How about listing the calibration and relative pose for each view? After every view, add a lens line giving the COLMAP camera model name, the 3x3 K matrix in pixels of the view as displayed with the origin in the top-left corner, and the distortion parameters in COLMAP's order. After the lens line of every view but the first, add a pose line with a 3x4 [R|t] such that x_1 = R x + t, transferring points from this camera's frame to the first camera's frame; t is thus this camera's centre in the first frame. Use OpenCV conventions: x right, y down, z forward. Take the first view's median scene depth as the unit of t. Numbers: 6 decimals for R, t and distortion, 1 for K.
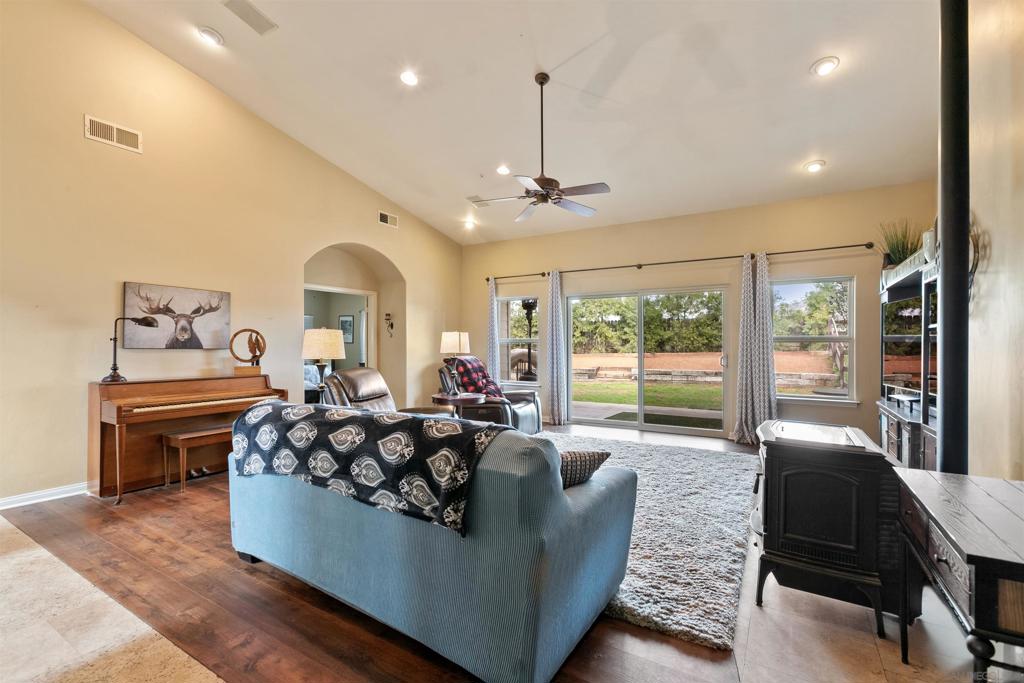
lens RADIAL K [[461.7, 0, 511.0], [0, 461.7, 345.3], [0, 0, 1]] dist [0.005107, 0.001483]
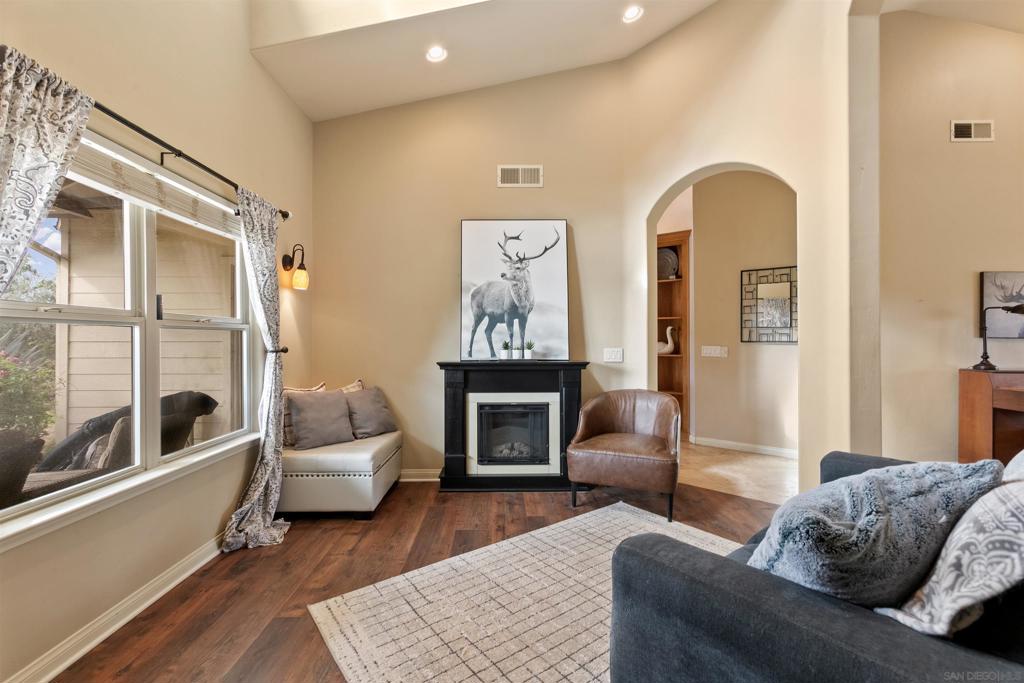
lens RADIAL K [[461.7, 0, 513.9], [0, 461.7, 341.6], [0, 0, 1]] dist [0.005107, 0.001483]
pose [[0.539556, -0.007890, -0.841913, -0.485788], [0.003043, 0.999968, -0.007422, 0.018342], [0.841944, 0.001443, 0.539563, -0.376973]]
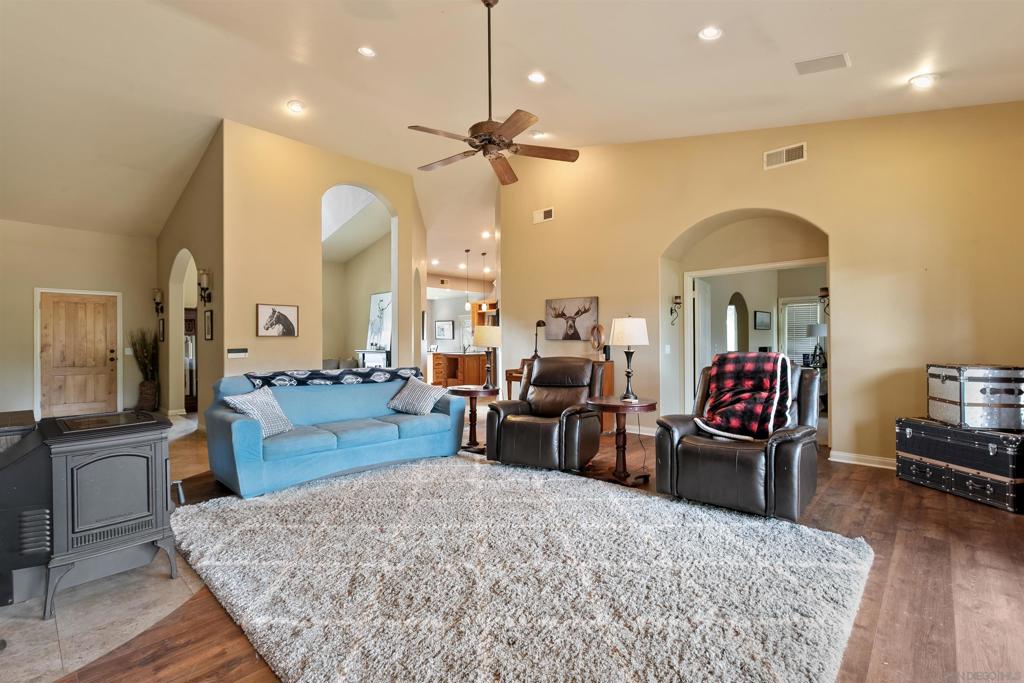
lens RADIAL K [[461.7, 0, 512.7], [0, 461.7, 339.5], [0, 0, 1]] dist [0.005107, 0.001483]
pose [[-0.200337, -0.001553, -0.979726, 0.773319], [0.006819, 0.999972, -0.002979, 0.009667], [0.979703, -0.007278, -0.200321, 1.113675]]
